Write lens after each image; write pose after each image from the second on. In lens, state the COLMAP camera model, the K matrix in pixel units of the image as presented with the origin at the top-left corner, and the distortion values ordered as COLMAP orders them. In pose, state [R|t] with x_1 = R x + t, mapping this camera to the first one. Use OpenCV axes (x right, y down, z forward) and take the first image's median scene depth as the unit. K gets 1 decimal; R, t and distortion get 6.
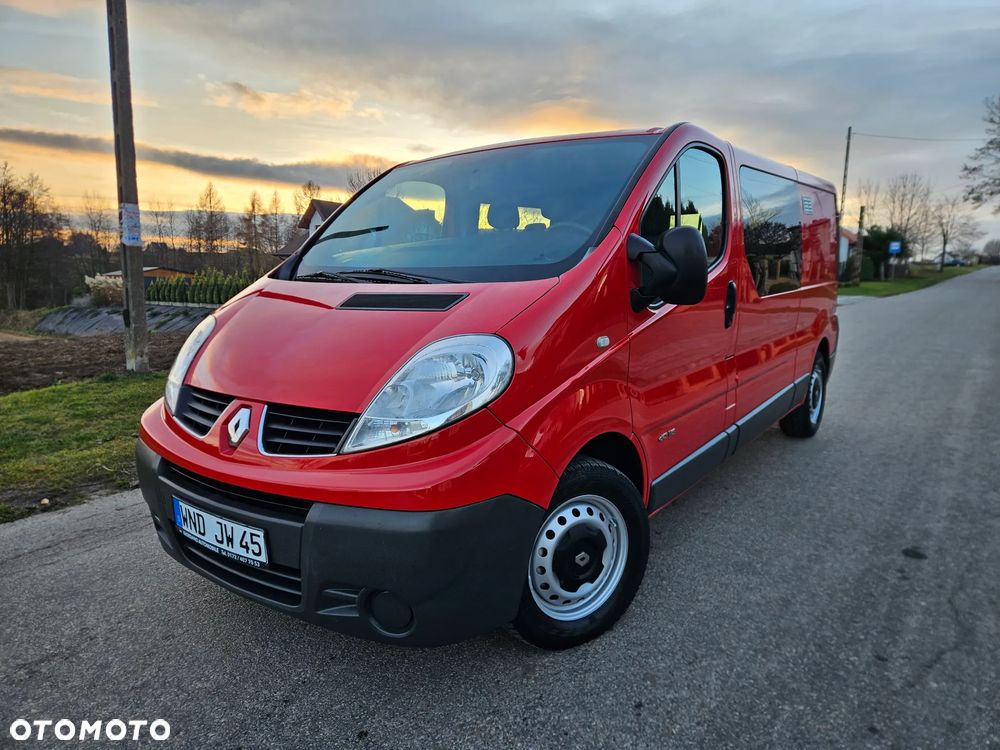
lens RADIAL K [[658.0, 0, 498.9], [0, 658.0, 372.1], [0, 0, 1]] dist [0.060673, -0.049014]
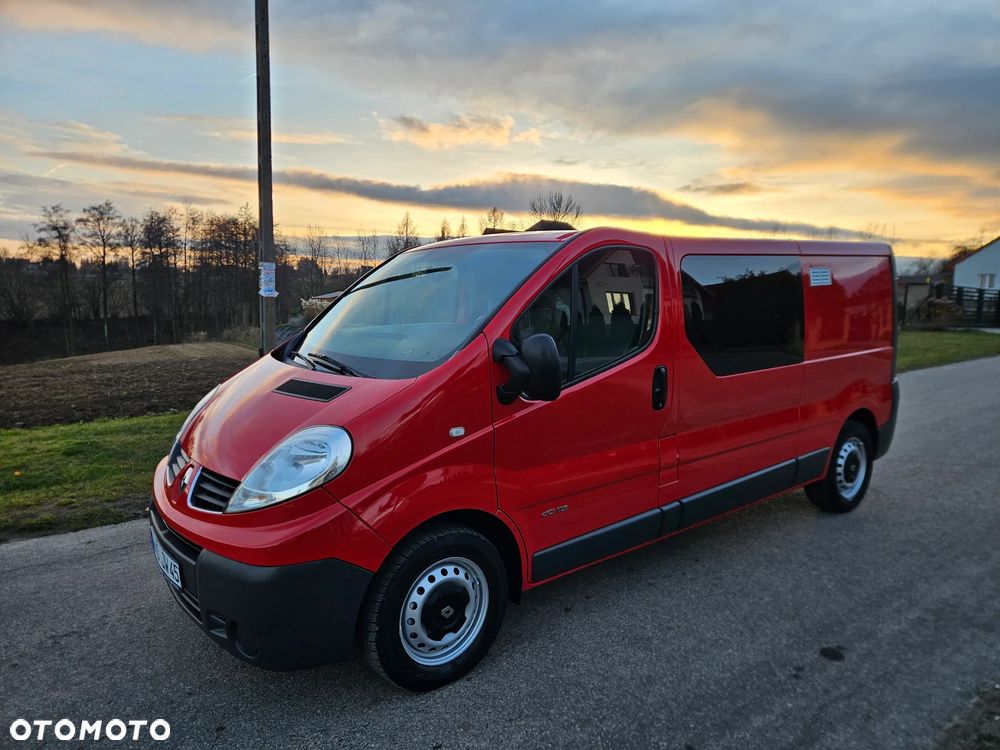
lens RADIAL K [[658.0, 0, 490.9], [0, 658.0, 377.5], [0, 0, 1]] dist [0.060673, -0.049014]
pose [[0.960356, 0.039252, -0.275998, 0.512140], [-0.045217, 0.998860, -0.015278, -0.121761], [0.275084, 0.027152, 0.961037, -0.113212]]
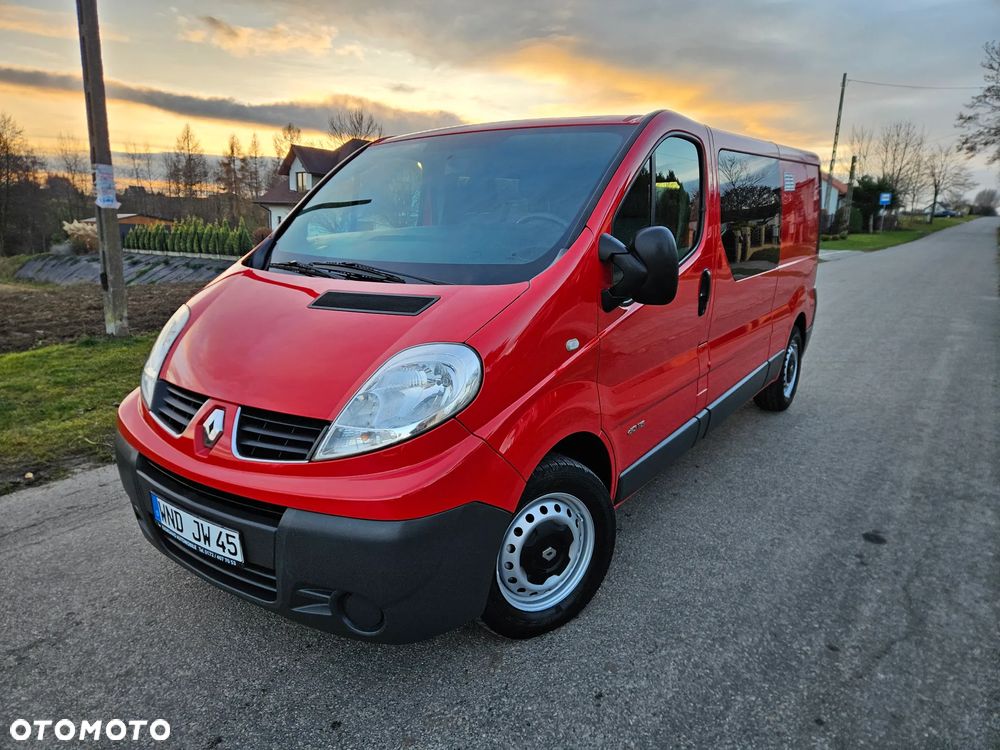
lens RADIAL K [[658.0, 0, 484.2], [0, 658.0, 370.3], [0, 0, 1]] dist [0.060673, -0.049014]
pose [[0.999979, 0.006091, 0.002324, 0.019225], [-0.006246, 0.997252, 0.073820, -0.076280], [-0.001868, -0.073833, 0.997269, -0.009985]]
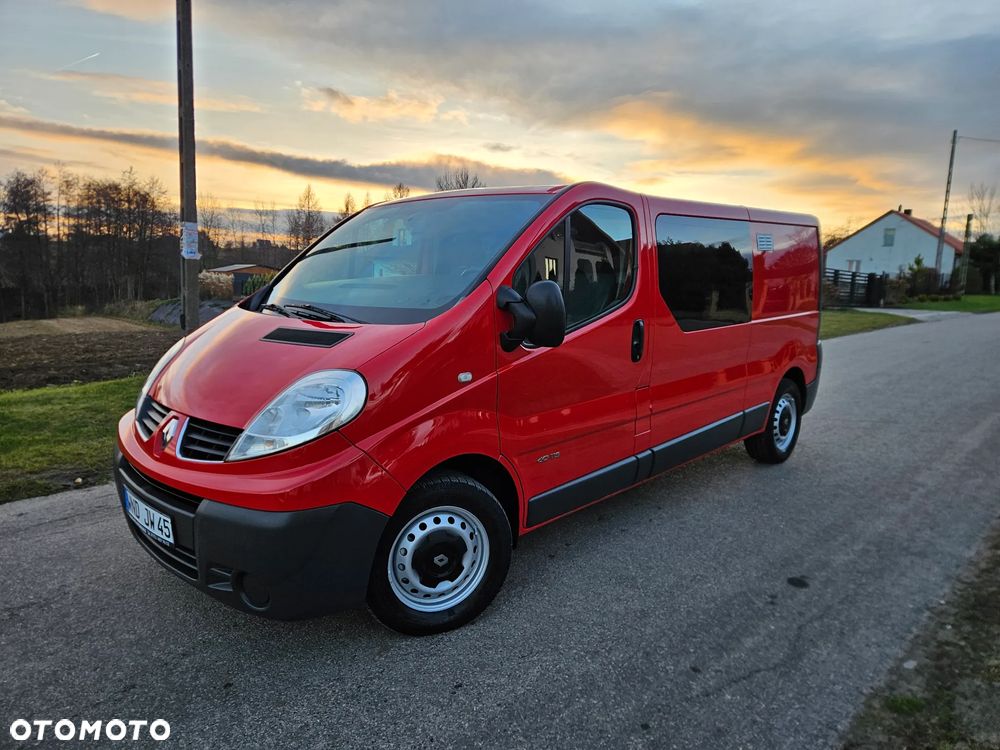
lens RADIAL K [[658.0, 0, 491.3], [0, 658.0, 362.1], [0, 0, 1]] dist [0.060673, -0.049014]
pose [[0.990212, 0.039393, -0.133893, 0.344637], [-0.041453, 0.999061, -0.012626, -0.057146], [0.133270, 0.018053, 0.990915, -0.156765]]
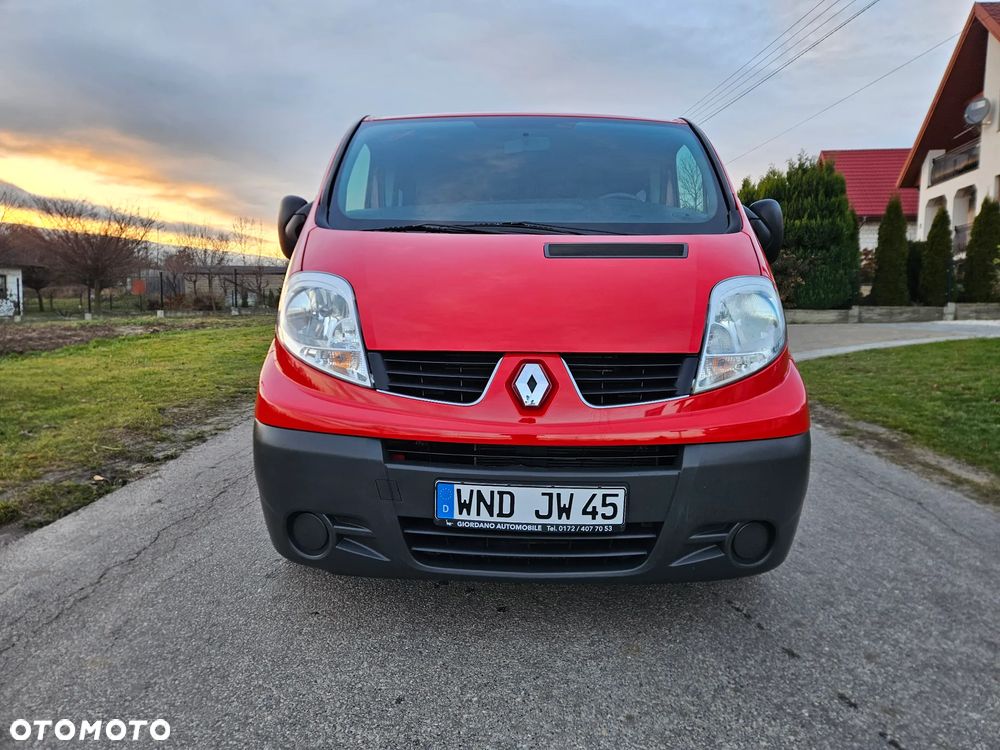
lens RADIAL K [[658.0, 0, 478.0], [0, 658.0, 376.3], [0, 0, 1]] dist [0.060673, -0.049014]
pose [[0.830745, -0.058390, 0.553582, -0.845715], [0.065454, 0.997831, 0.007023, 0.056472], [-0.552791, 0.030400, 0.832765, 0.298102]]
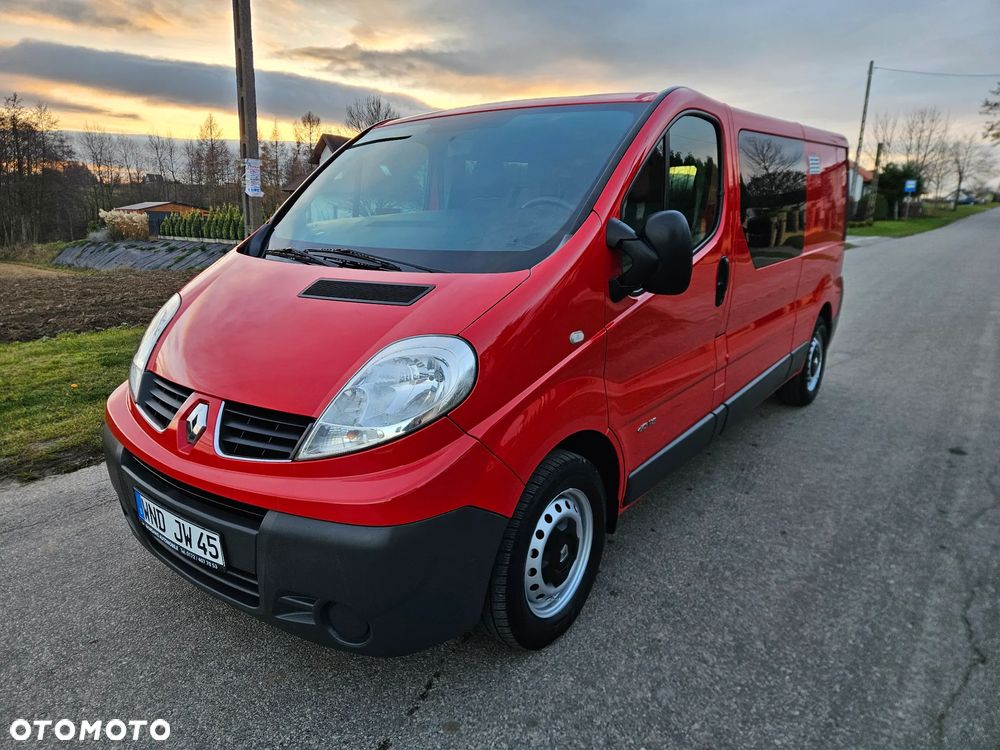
lens RADIAL K [[658.0, 0, 476.4], [0, 658.0, 358.6], [0, 0, 1]] dist [0.060673, -0.049014]
pose [[0.999313, 0.012421, -0.034905, 0.044833], [-0.009756, 0.997097, 0.075518, -0.080703], [0.035741, -0.075126, 0.996533, 0.049654]]
